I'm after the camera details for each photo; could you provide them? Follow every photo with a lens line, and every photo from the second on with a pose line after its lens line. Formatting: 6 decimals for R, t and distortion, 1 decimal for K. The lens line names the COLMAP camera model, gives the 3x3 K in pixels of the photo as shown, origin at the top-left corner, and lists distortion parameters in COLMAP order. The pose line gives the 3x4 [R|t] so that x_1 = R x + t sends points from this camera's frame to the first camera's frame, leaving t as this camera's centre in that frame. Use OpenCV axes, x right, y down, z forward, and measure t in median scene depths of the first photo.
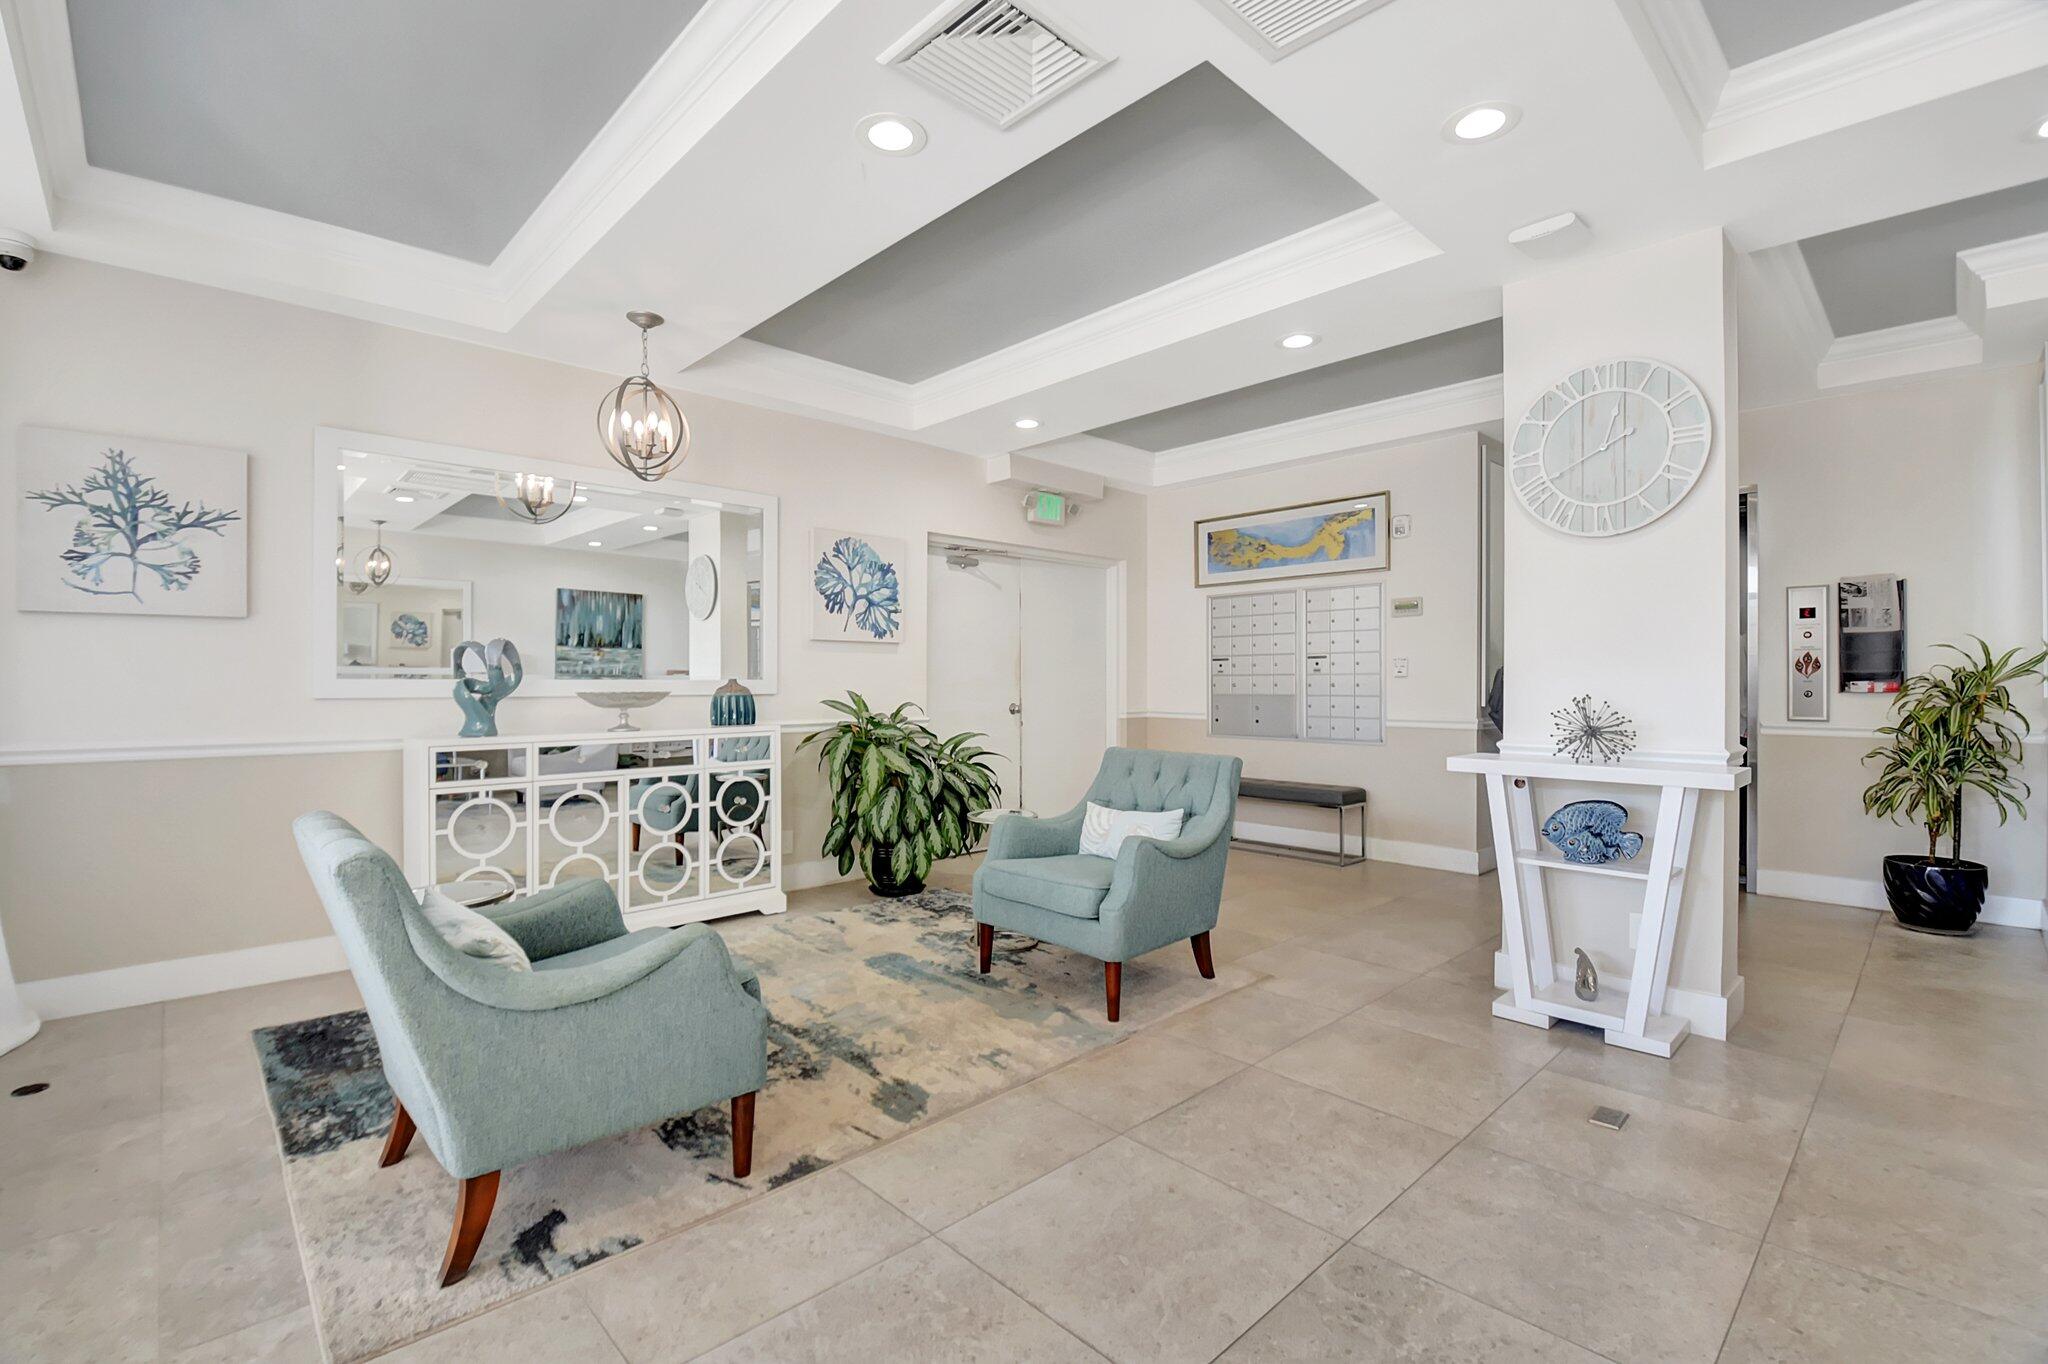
lens RADIAL K [[915.3, 0, 1023.9], [0, 915.3, 685.1], [0, 0, 1]] dist [-0.012508, -0.001659]
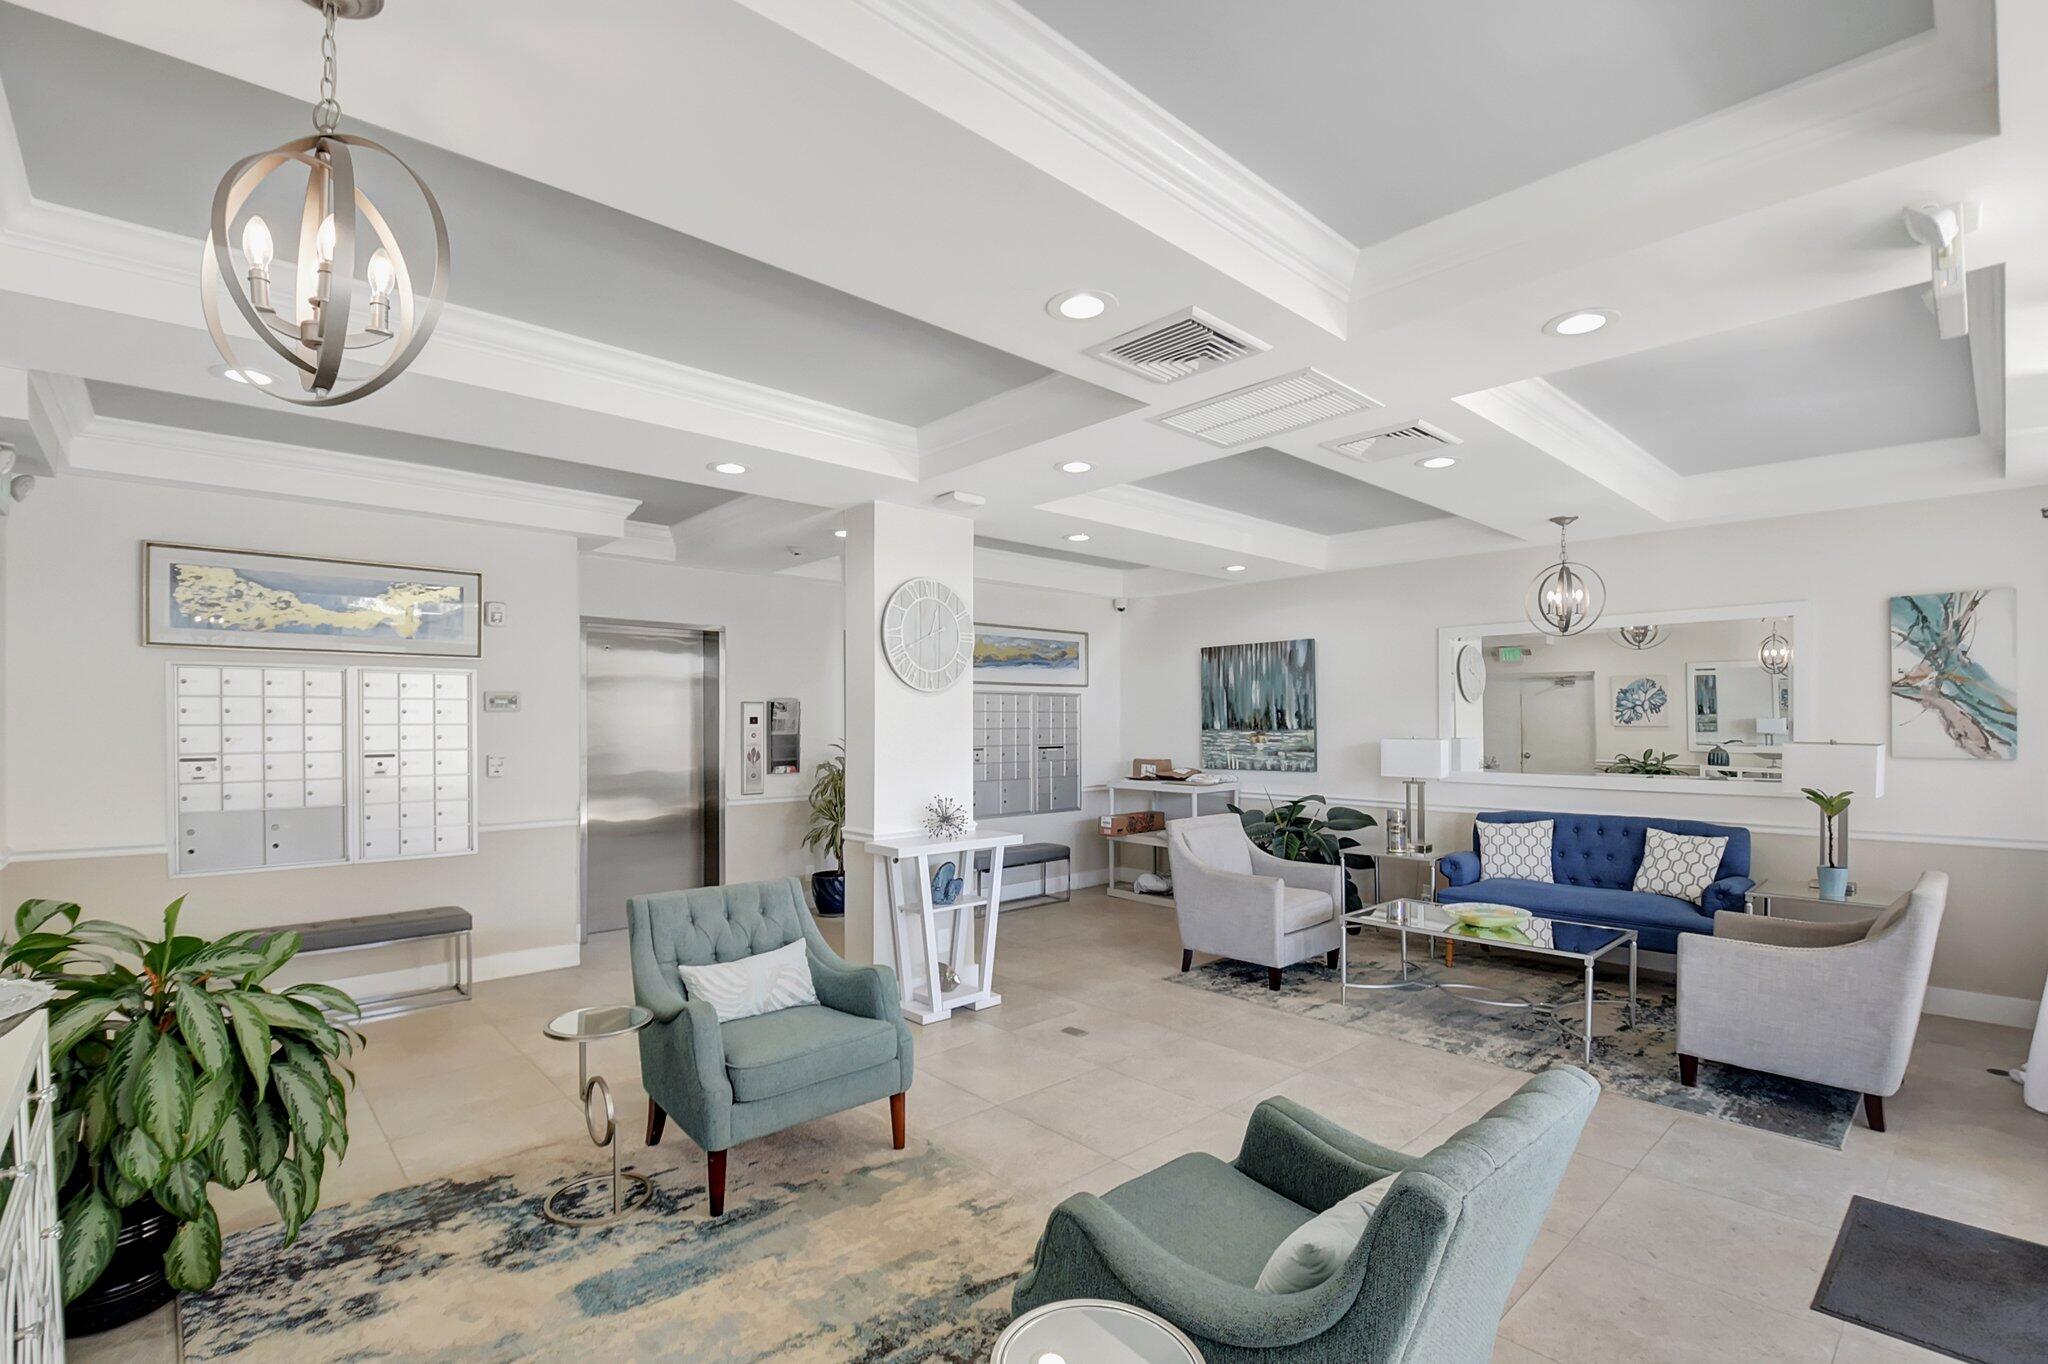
lens RADIAL K [[915.3, 0, 1025.2], [0, 915.3, 716.3], [0, 0, 1]] dist [-0.012508, -0.001659]
pose [[0.011135, 0.008584, 0.999901, -0.671254], [0.004489, 0.999953, -0.008634, -0.079267], [-0.999928, 0.004585, 0.011096, 0.606257]]
